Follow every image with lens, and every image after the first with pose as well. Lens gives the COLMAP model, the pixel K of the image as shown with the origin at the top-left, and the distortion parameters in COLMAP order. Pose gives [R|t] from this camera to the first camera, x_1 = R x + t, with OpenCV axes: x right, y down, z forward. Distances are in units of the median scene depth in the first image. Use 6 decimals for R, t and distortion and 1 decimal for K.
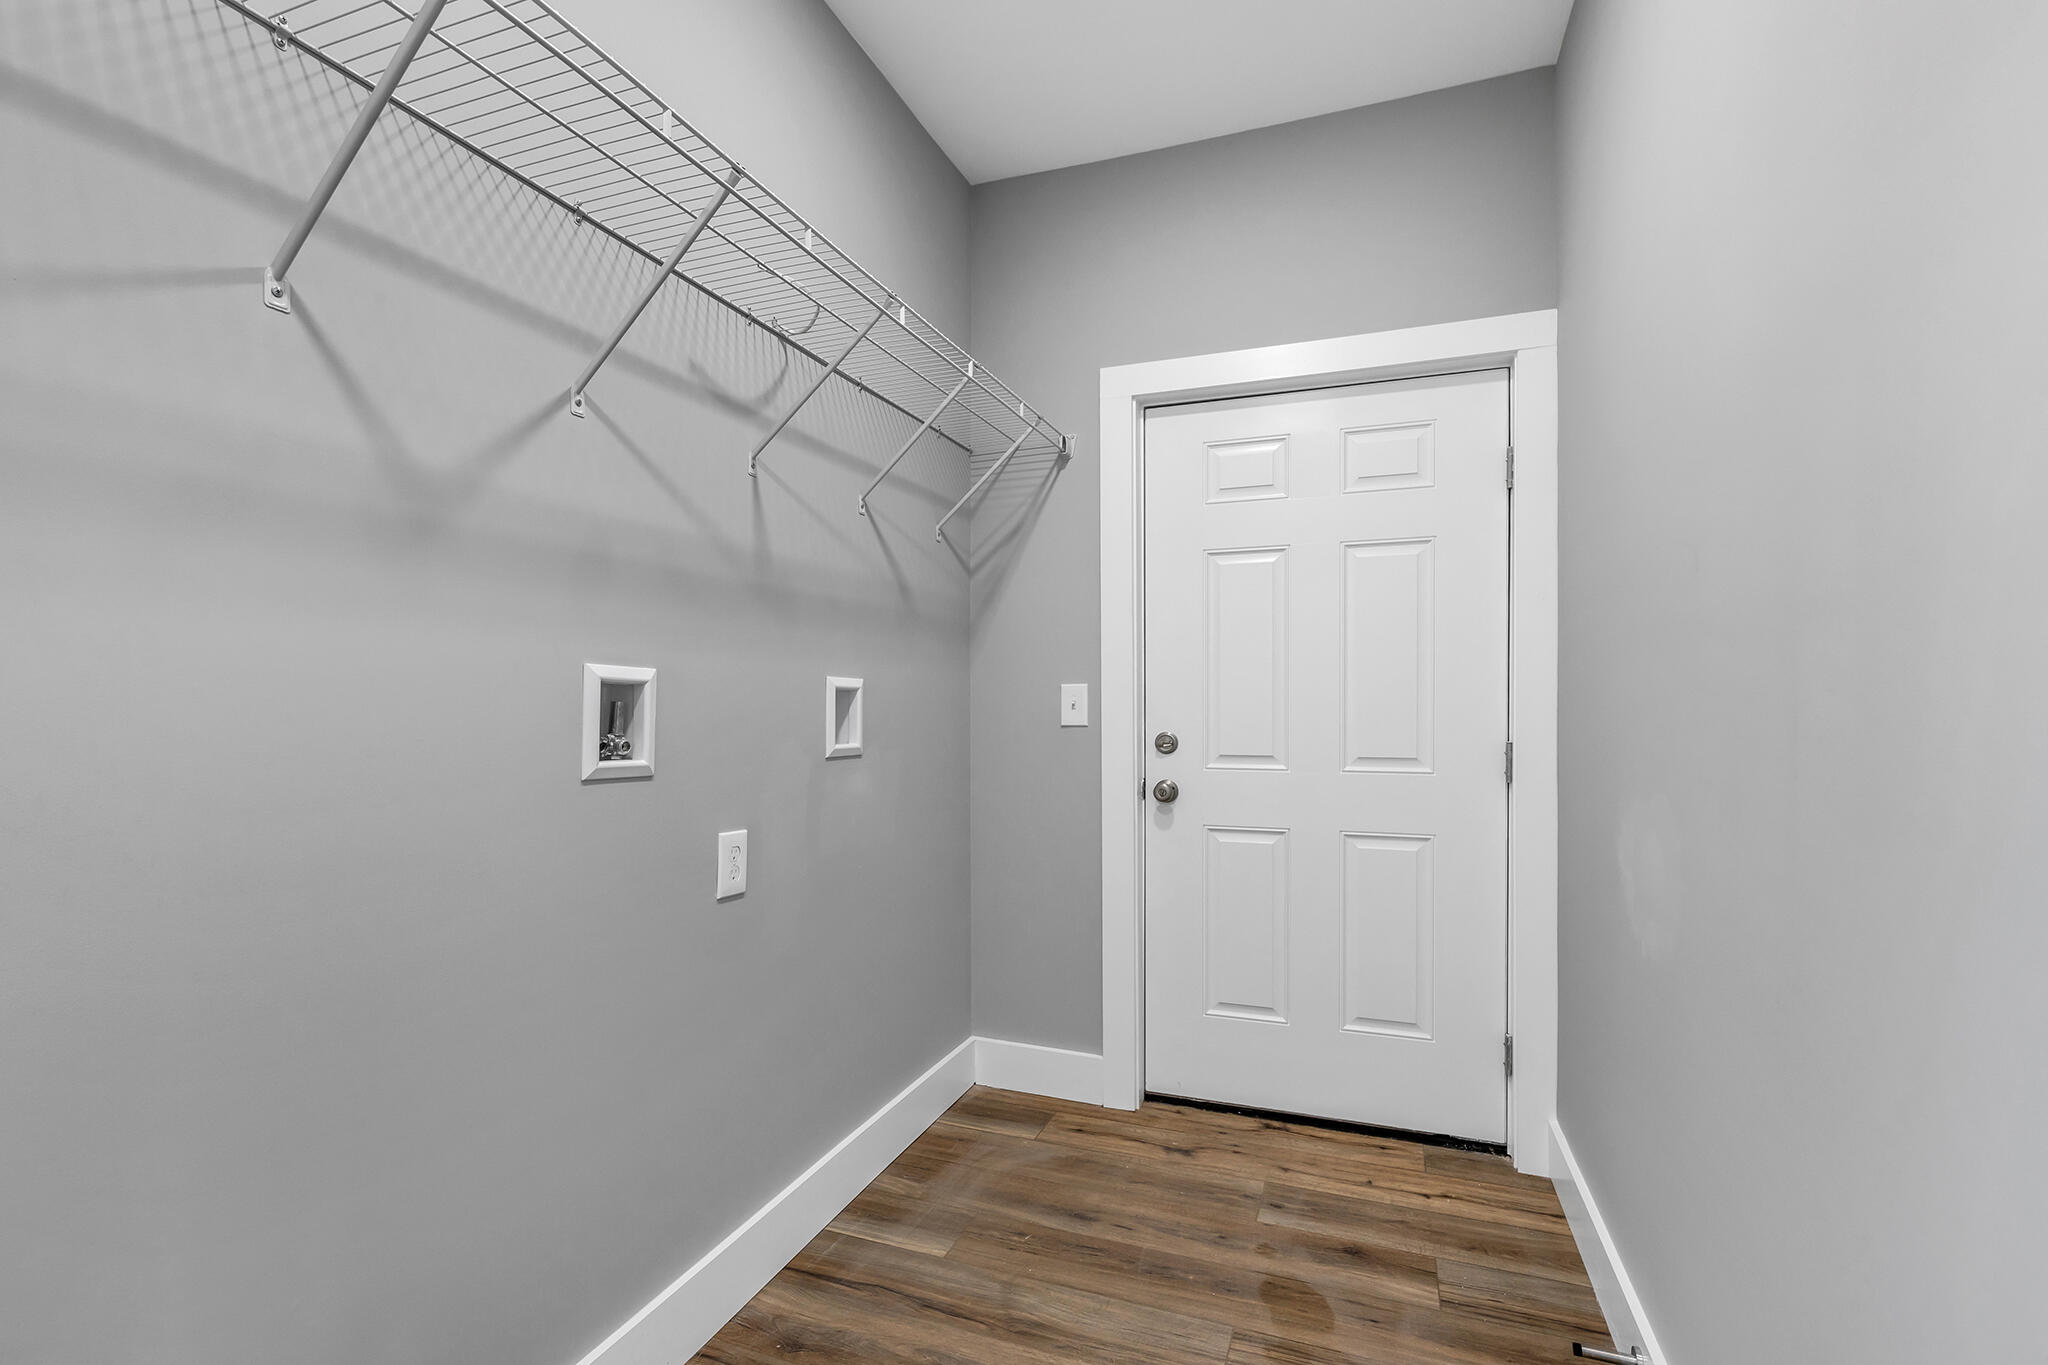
lens RADIAL K [[914.3, 0, 1021.6], [0, 914.3, 680.5], [0, 0, 1]] dist [0.001821, 0.000041]
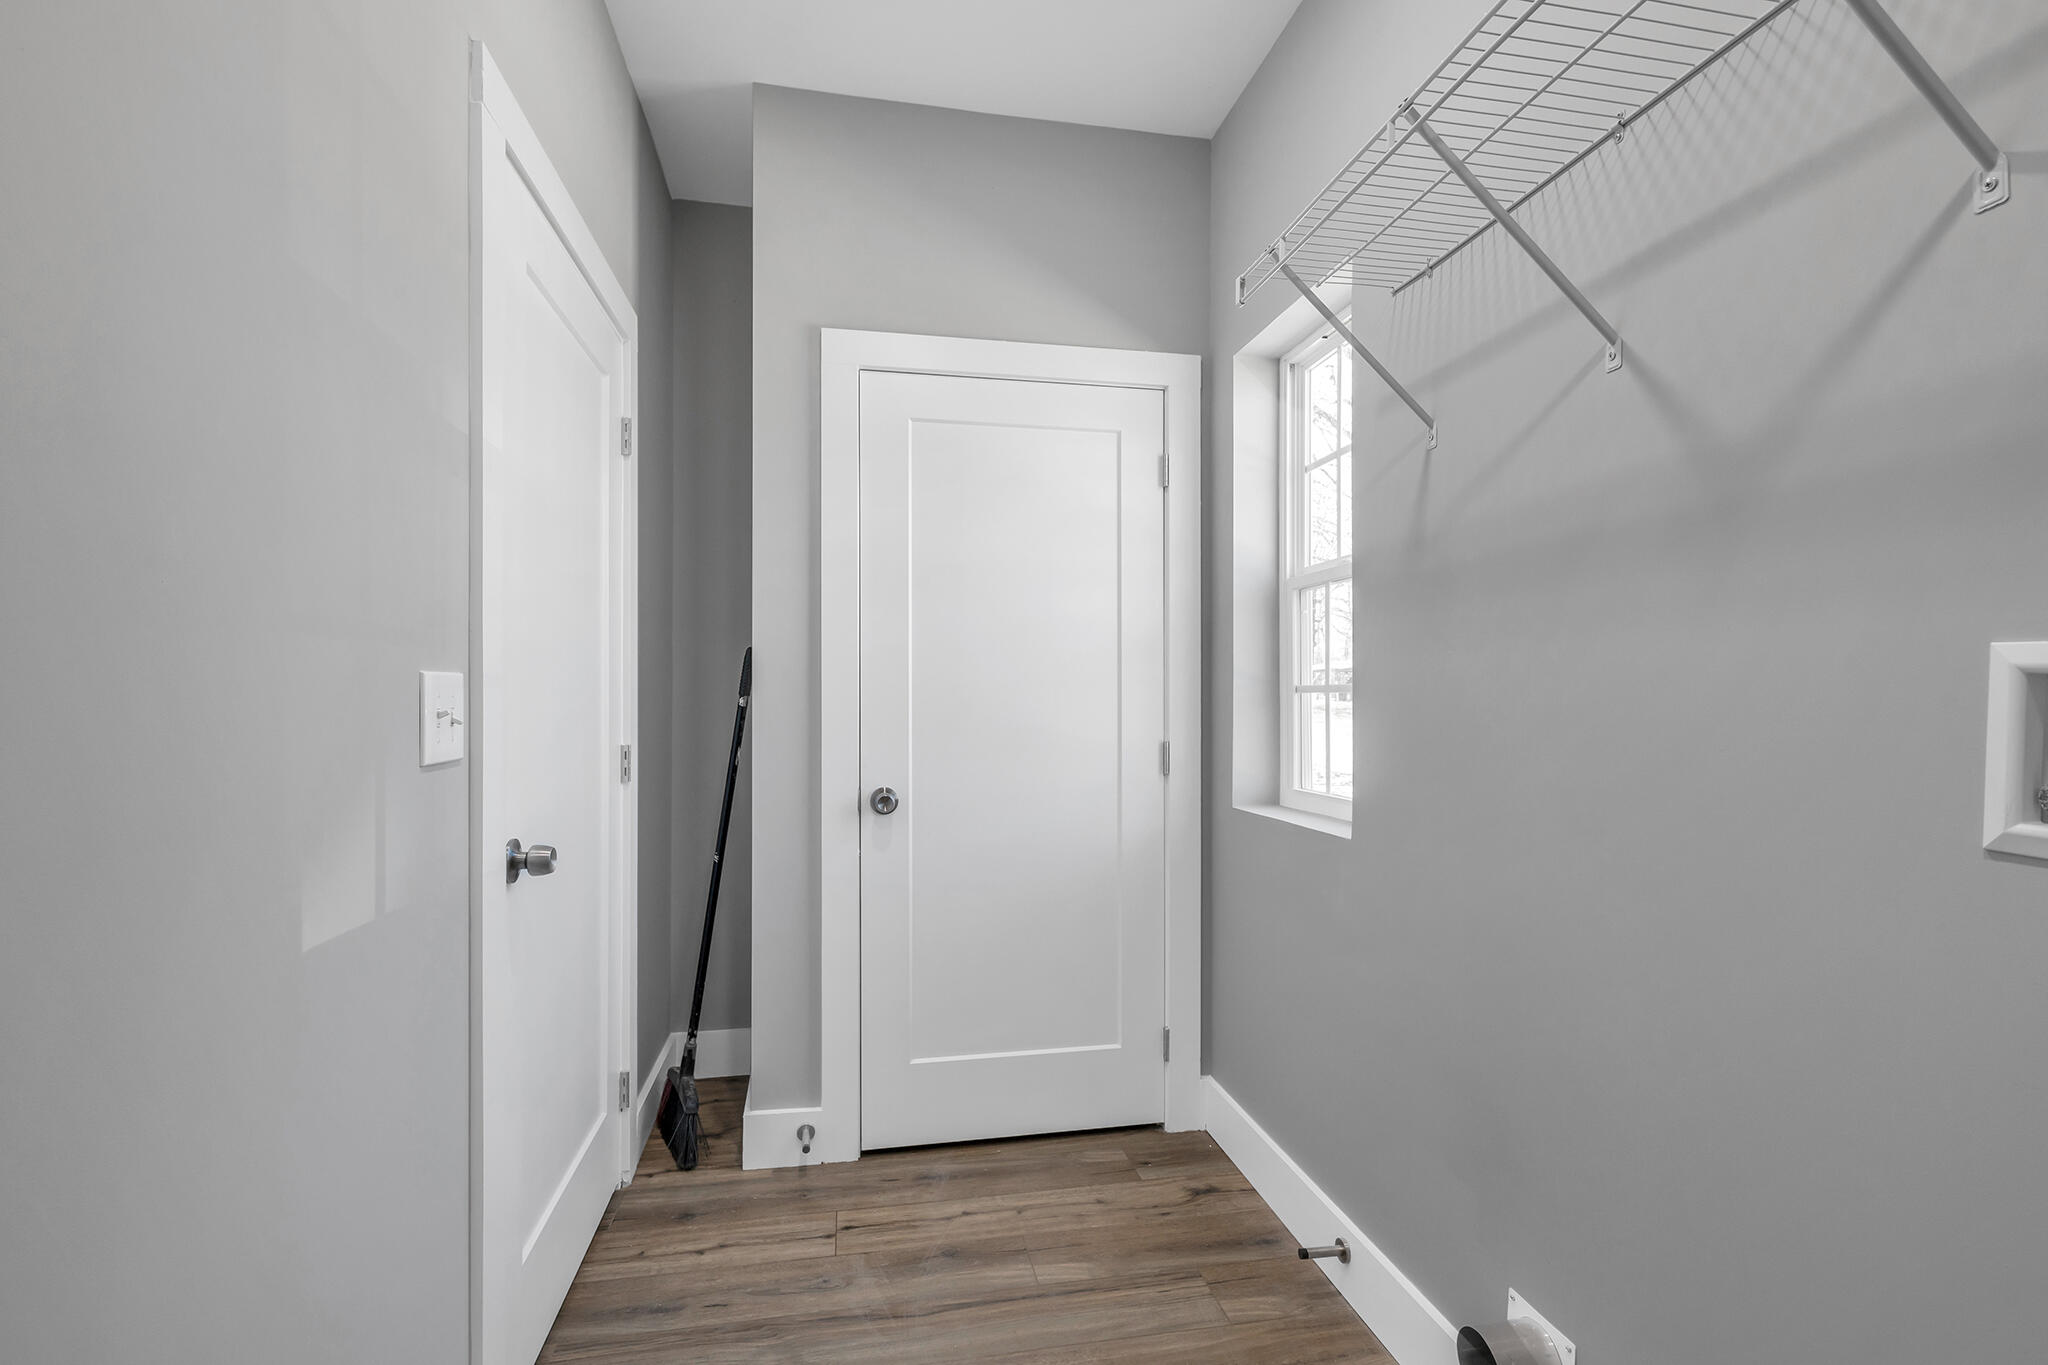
lens RADIAL K [[914.3, 0, 1020.3], [0, 914.3, 696.3], [0, 0, 1]] dist [0.001821, 0.000041]
pose [[-0.843932, -0.003167, -0.536441, 0.373079], [0.008112, 0.999793, -0.018665, 0.022188], [0.536389, -0.020103, -0.843732, 1.296253]]
